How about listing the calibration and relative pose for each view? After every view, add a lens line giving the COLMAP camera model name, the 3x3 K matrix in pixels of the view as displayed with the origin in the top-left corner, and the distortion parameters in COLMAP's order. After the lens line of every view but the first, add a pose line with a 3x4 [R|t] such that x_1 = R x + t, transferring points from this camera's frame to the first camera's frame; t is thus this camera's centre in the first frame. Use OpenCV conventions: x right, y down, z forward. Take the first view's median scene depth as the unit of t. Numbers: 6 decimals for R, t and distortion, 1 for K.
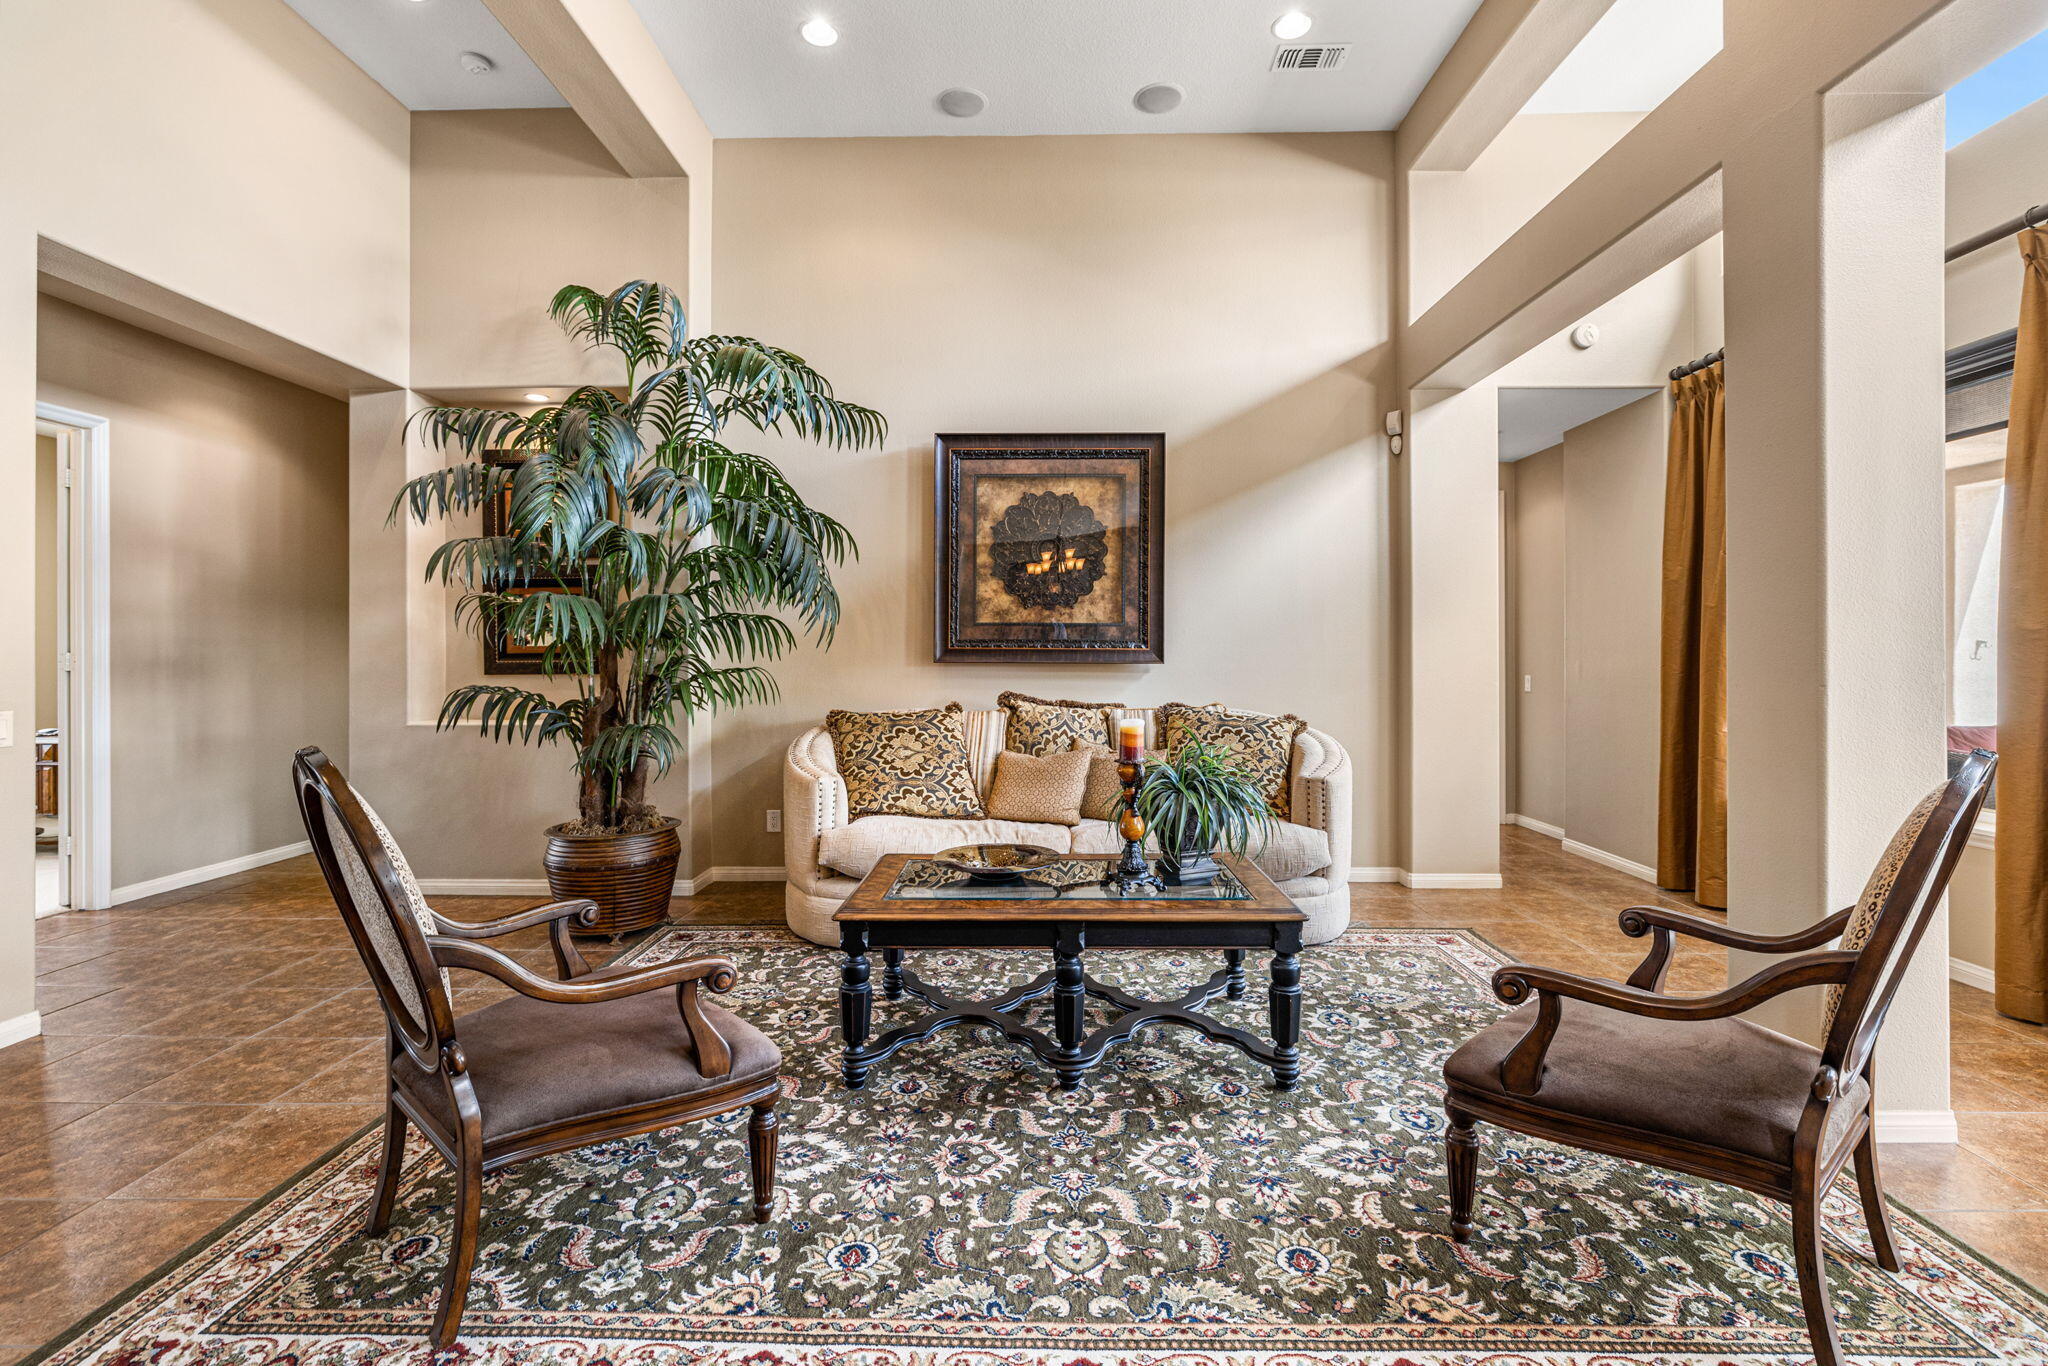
lens RADIAL K [[901.7, 0, 995.5], [0, 901.7, 648.4], [0, 0, 1]] dist [-0.000592, -0.000058]
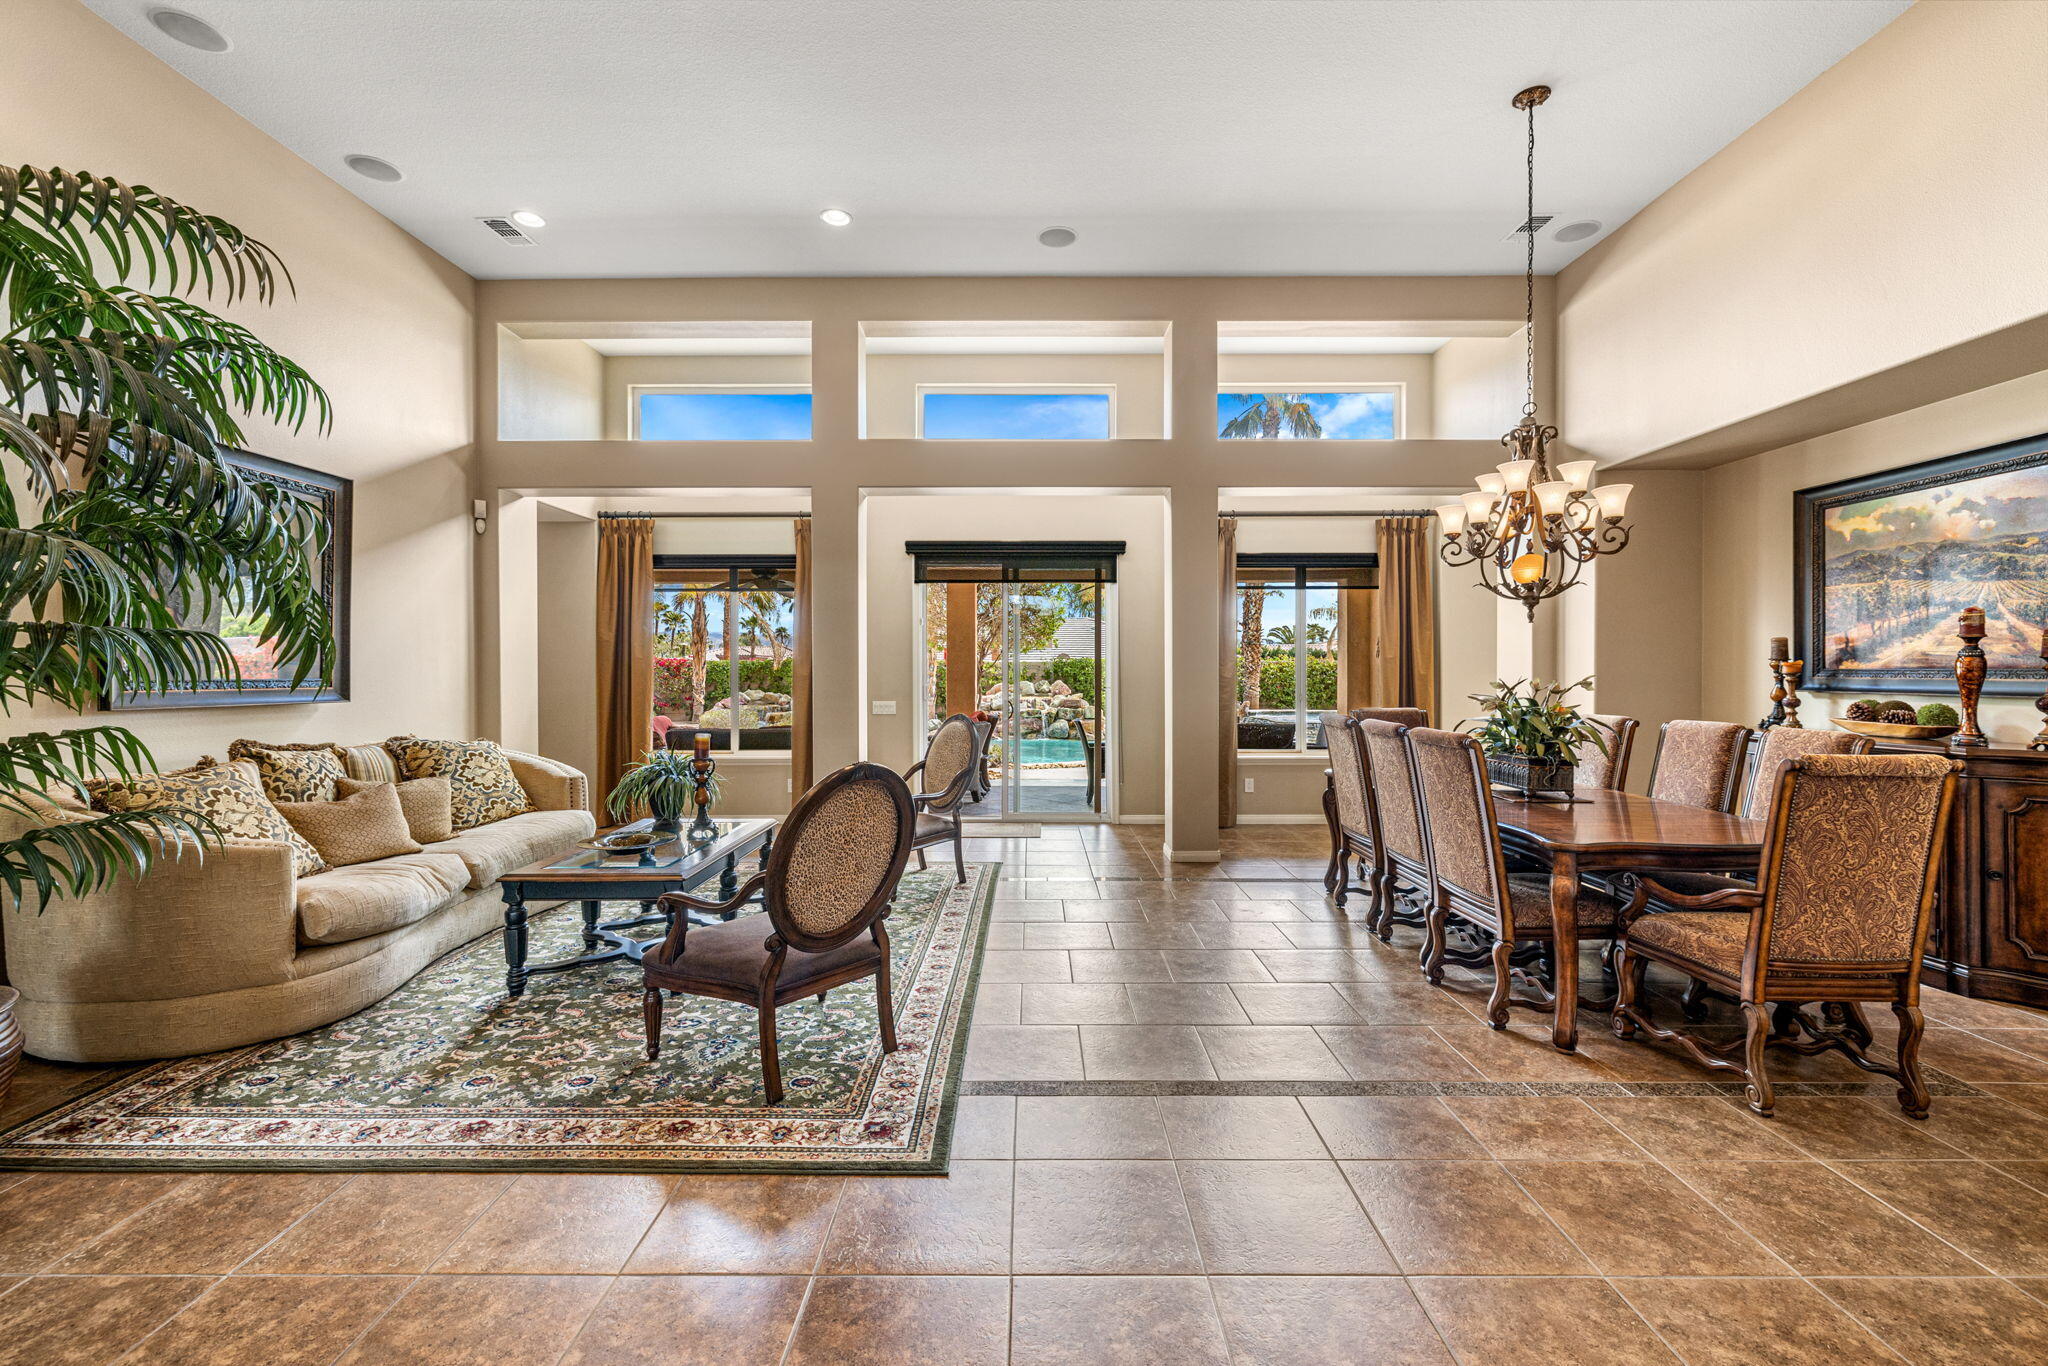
lens RADIAL K [[871.9, 0, 1017.3], [0, 871.9, 668.4], [0, 0, 1]] dist [0.000153, 0.000002]
pose [[-0.009494, 0.000113, 0.999955, -0.864741], [-0.002623, 0.999997, -0.000138, -0.024210], [-0.999951, -0.002624, -0.009494, 0.253716]]
